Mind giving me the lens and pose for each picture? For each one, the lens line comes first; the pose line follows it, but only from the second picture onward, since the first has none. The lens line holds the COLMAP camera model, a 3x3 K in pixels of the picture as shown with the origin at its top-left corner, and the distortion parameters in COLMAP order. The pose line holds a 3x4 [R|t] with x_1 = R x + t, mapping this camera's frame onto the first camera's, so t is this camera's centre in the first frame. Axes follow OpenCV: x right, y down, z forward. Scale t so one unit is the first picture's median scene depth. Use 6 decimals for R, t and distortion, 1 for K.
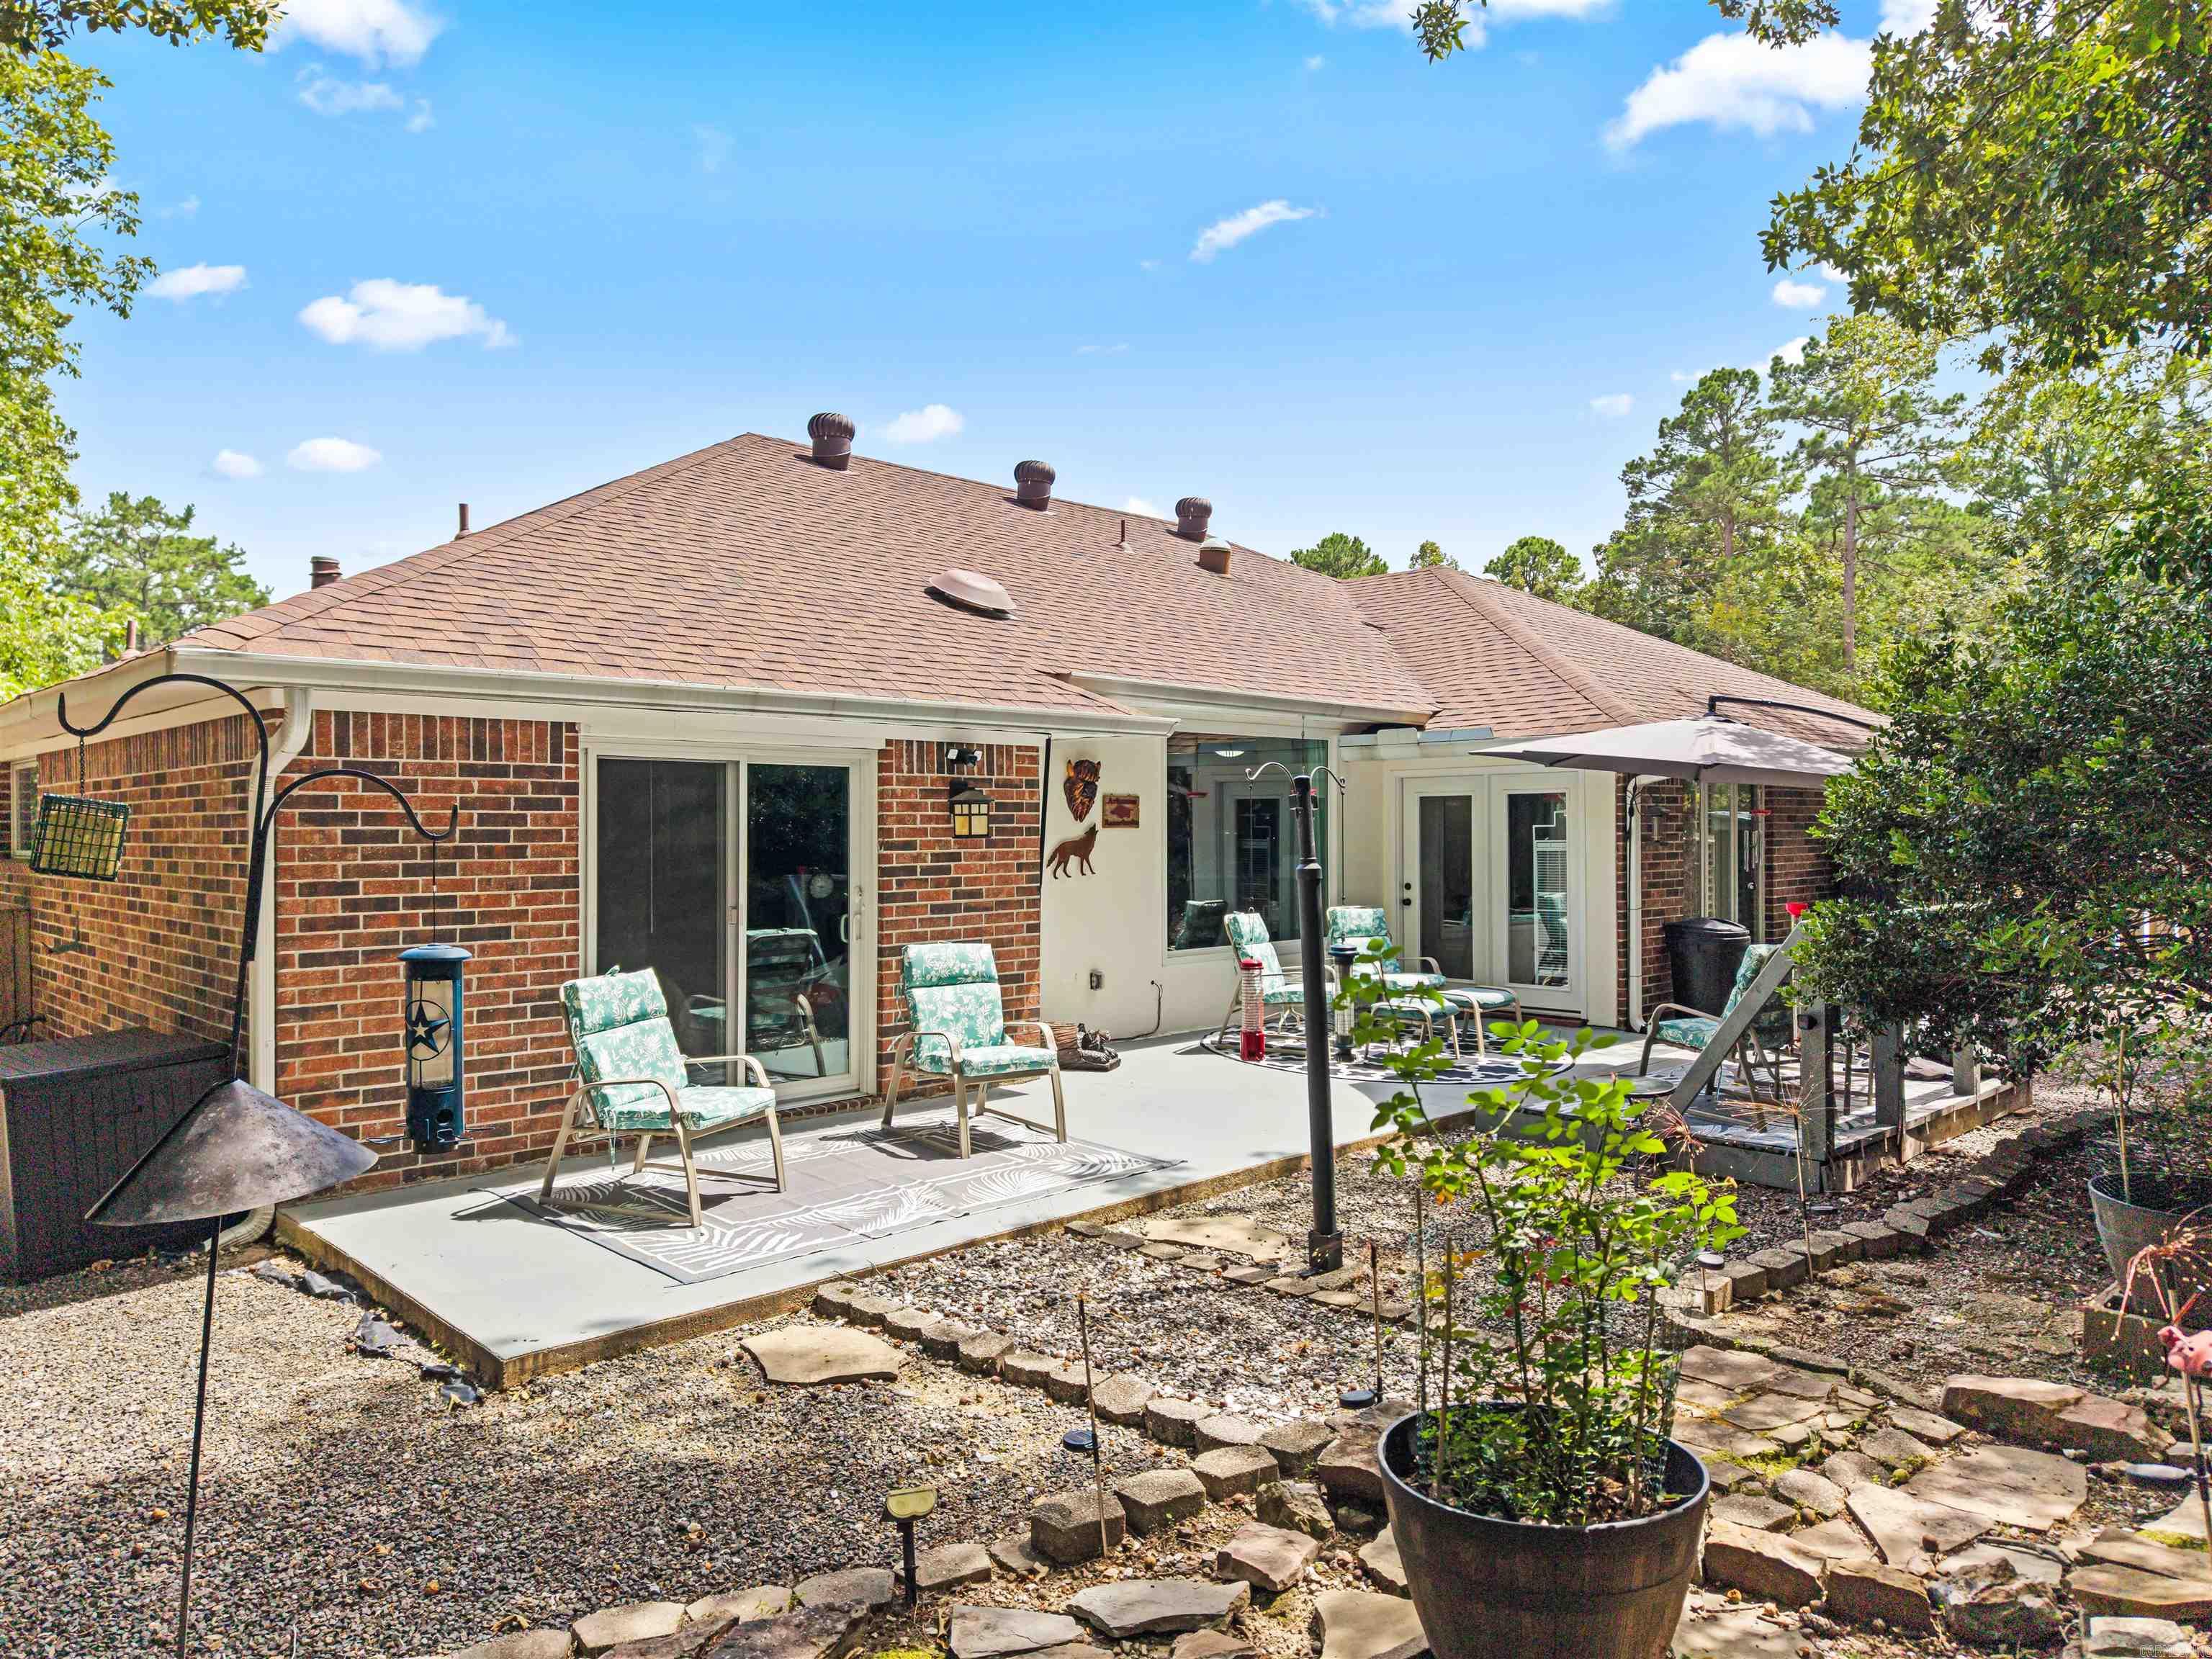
lens RADIAL K [[1465.9, 0, 1103.1], [0, 1465.9, 825.8], [0, 0, 1]] dist [0.017217, -0.014587]
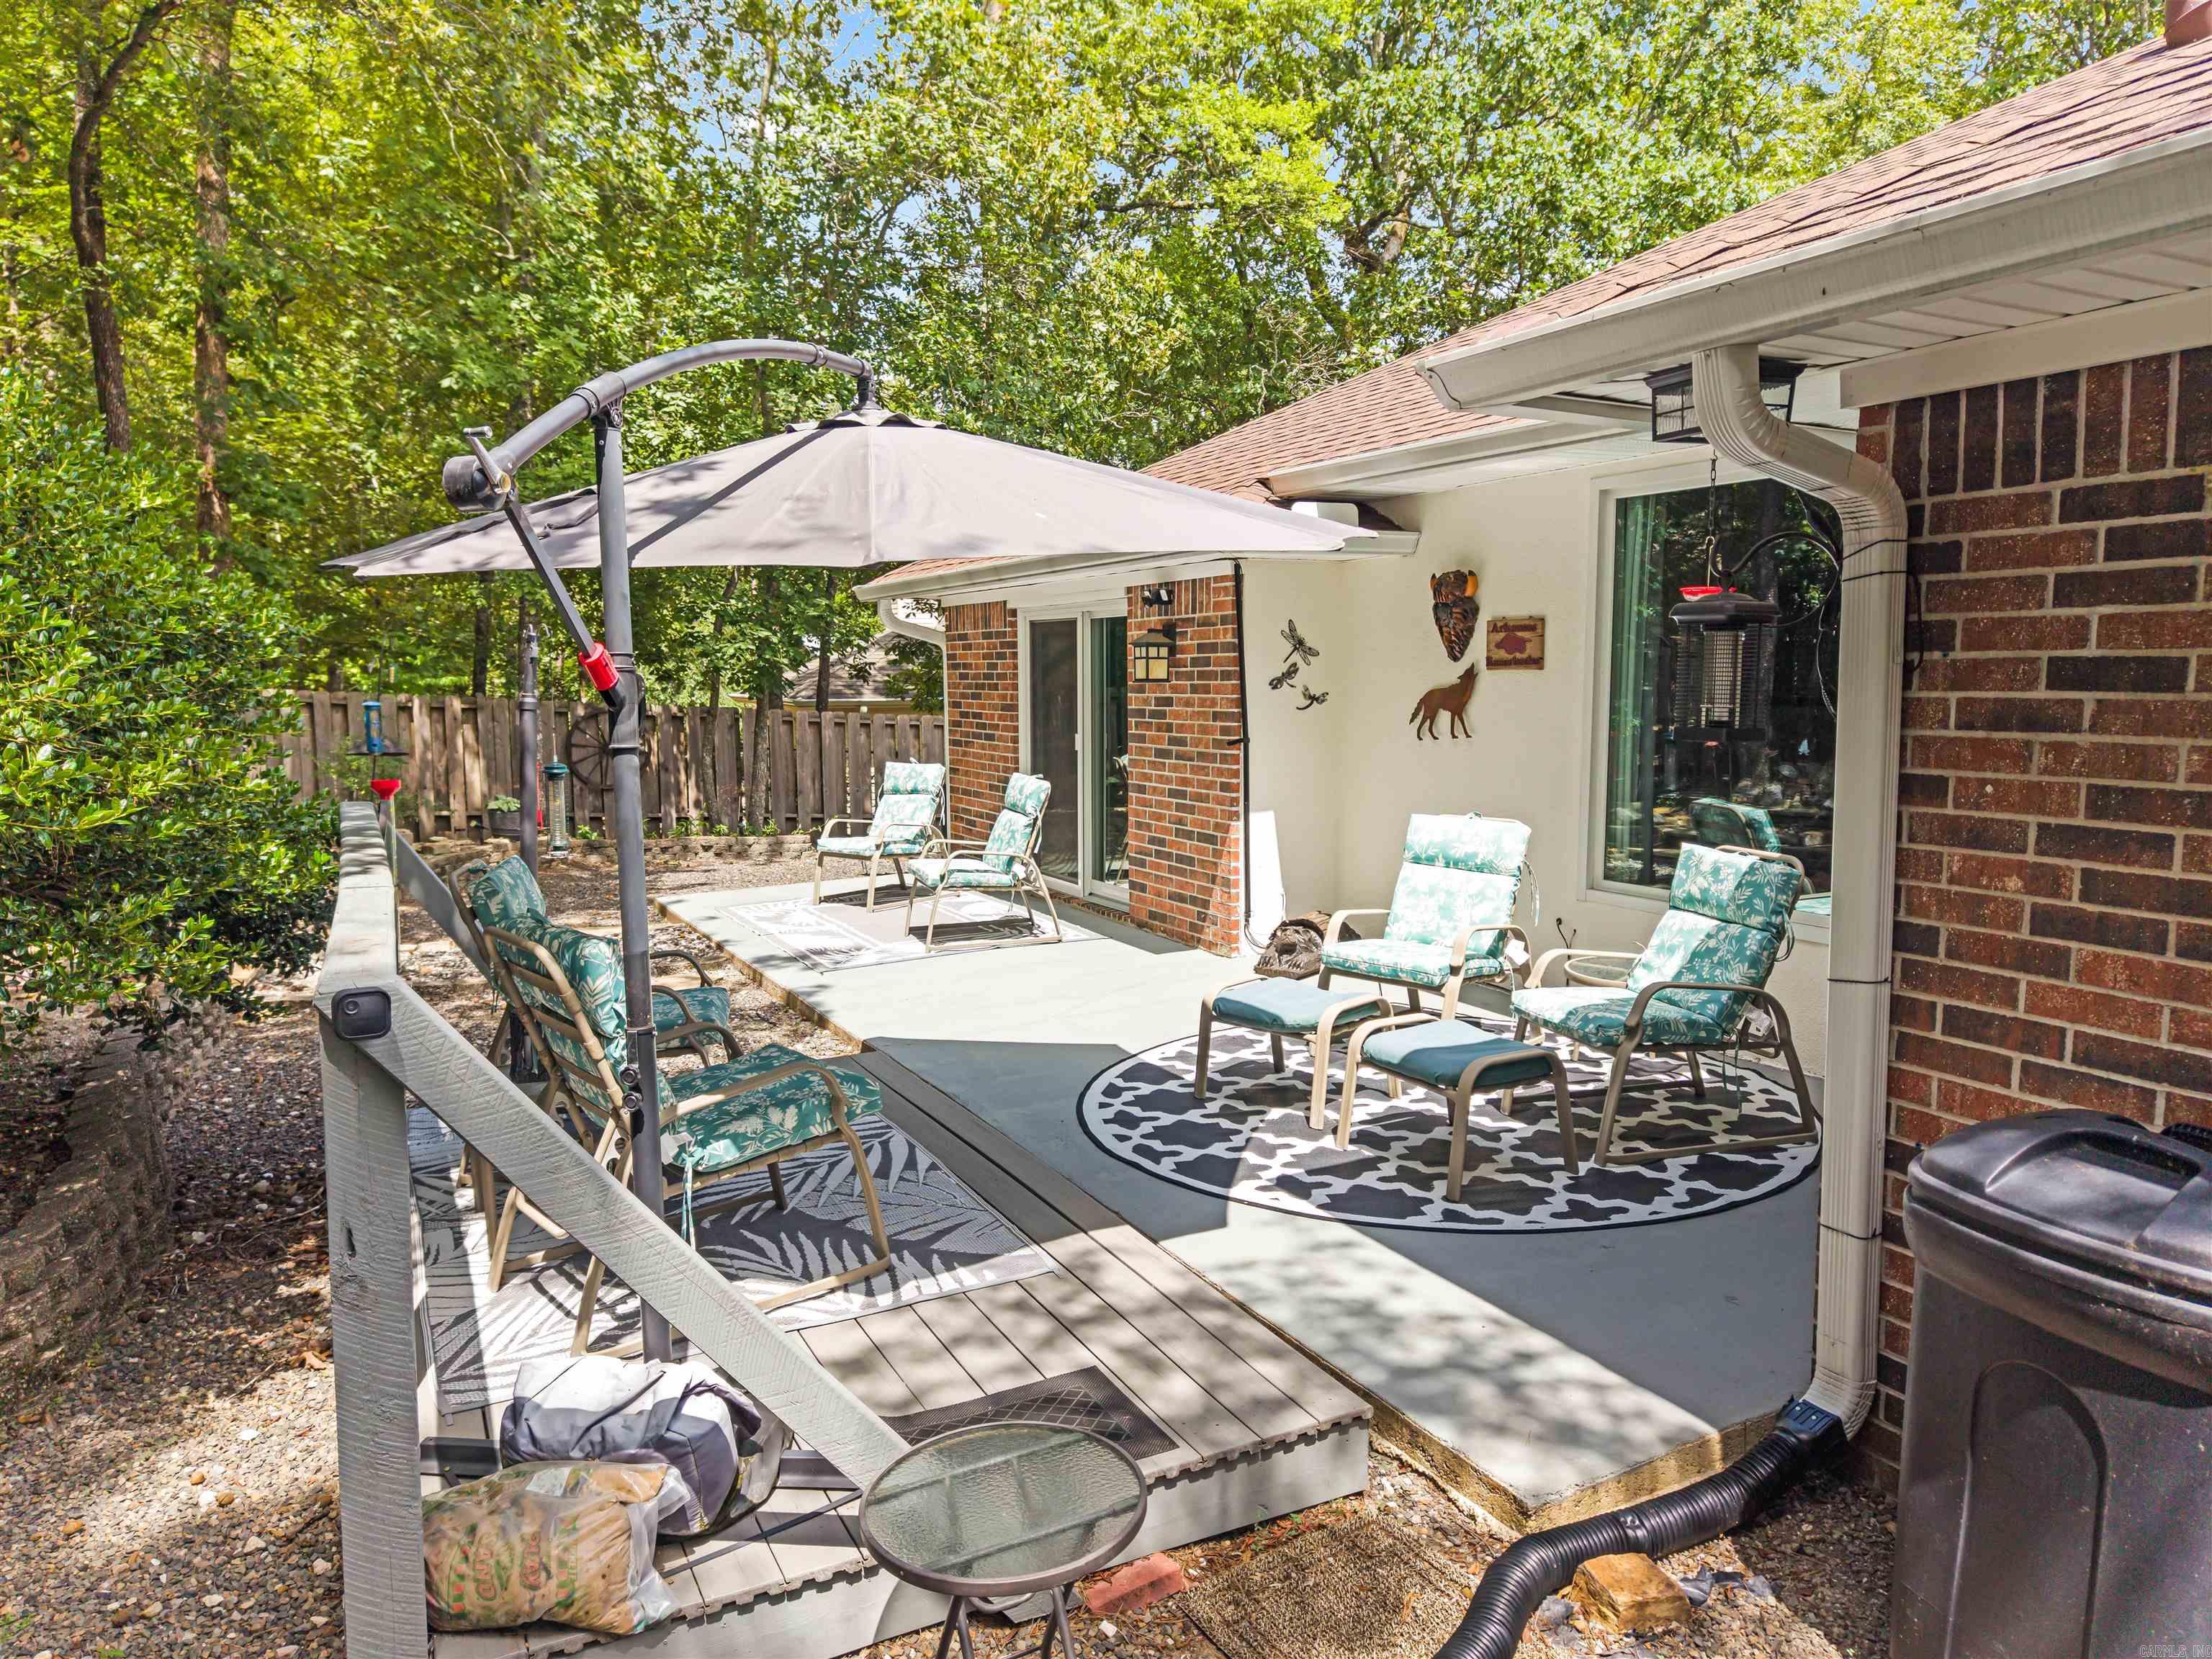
lens RADIAL K [[1465.9, 0, 1109.1], [0, 1465.9, 823.0], [0, 0, 1]] dist [0.017217, -0.014587]
pose [[-0.316278, 0.101769, -0.943192, 0.700977], [0.007028, 0.994453, 0.104943, -0.000627], [0.948641, 0.026562, -0.315239, 1.068315]]
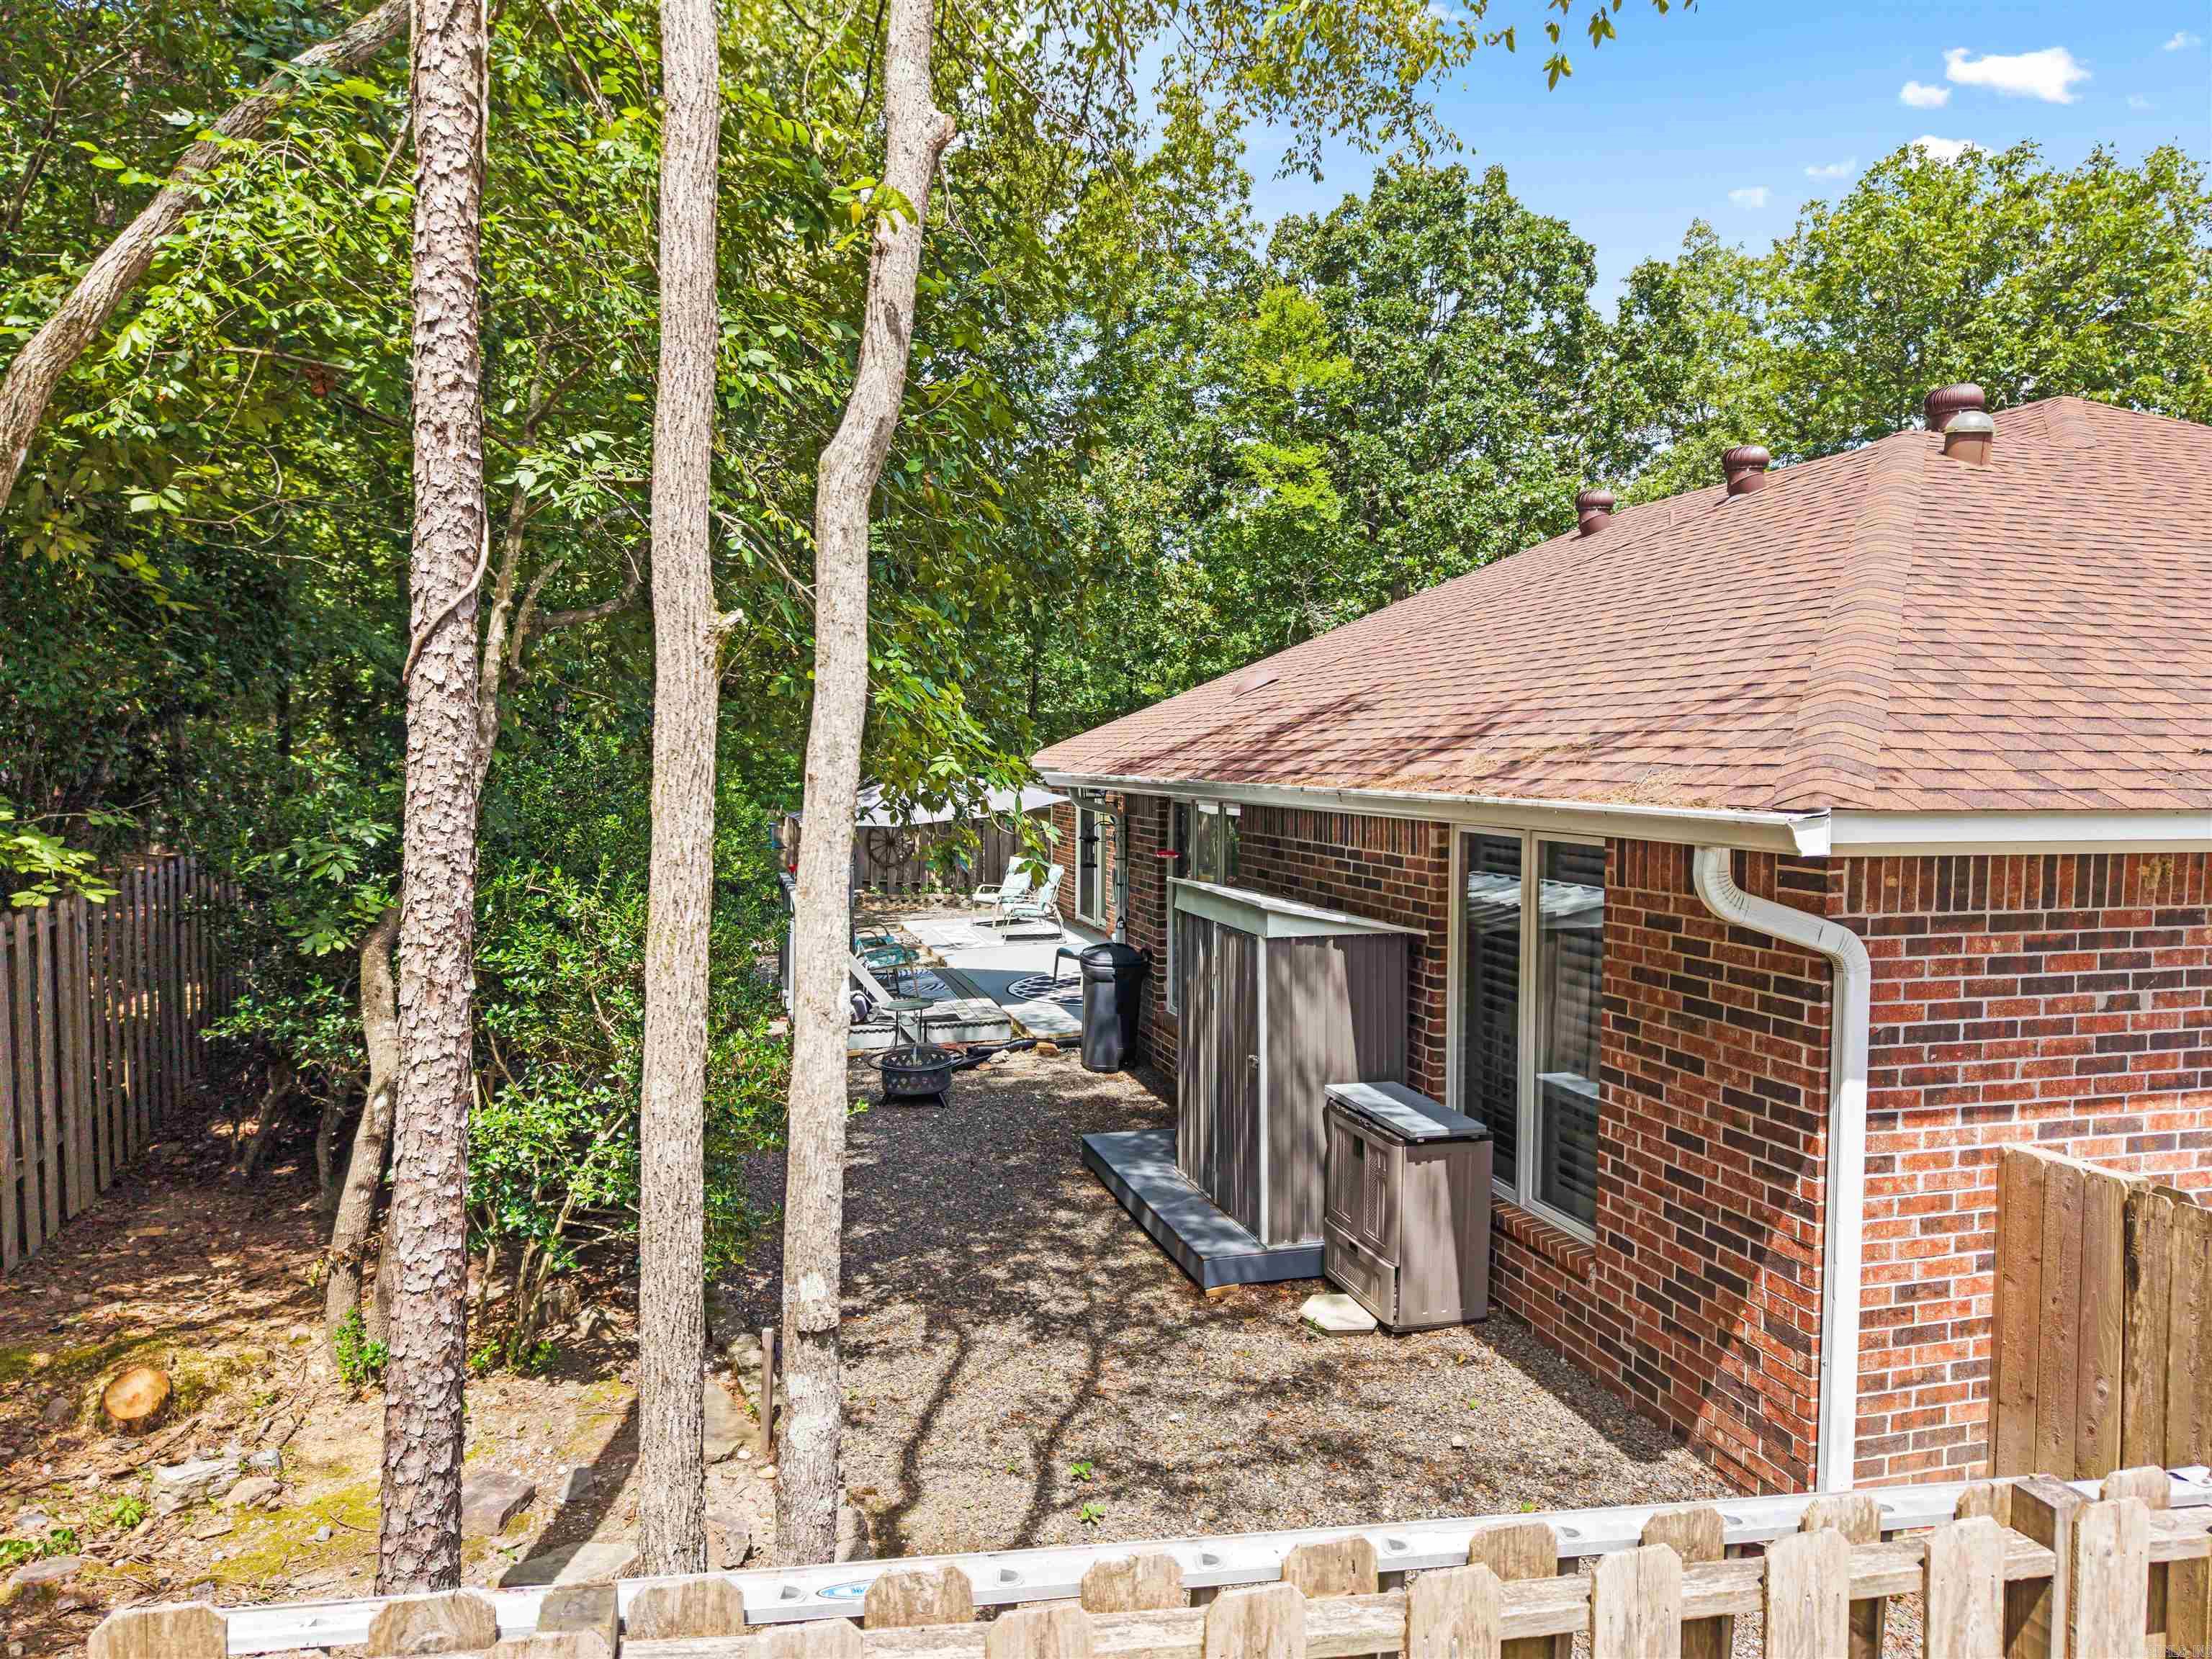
lens RADIAL K [[1465.9, 0, 1101.3], [0, 1465.9, 828.1], [0, 0, 1]] dist [0.017217, -0.014587]
pose [[-0.511844, 0.046895, -0.857797, 1.485407], [0.001780, 0.998565, 0.053529, -0.087929], [0.859077, 0.025872, -0.511193, 1.766497]]
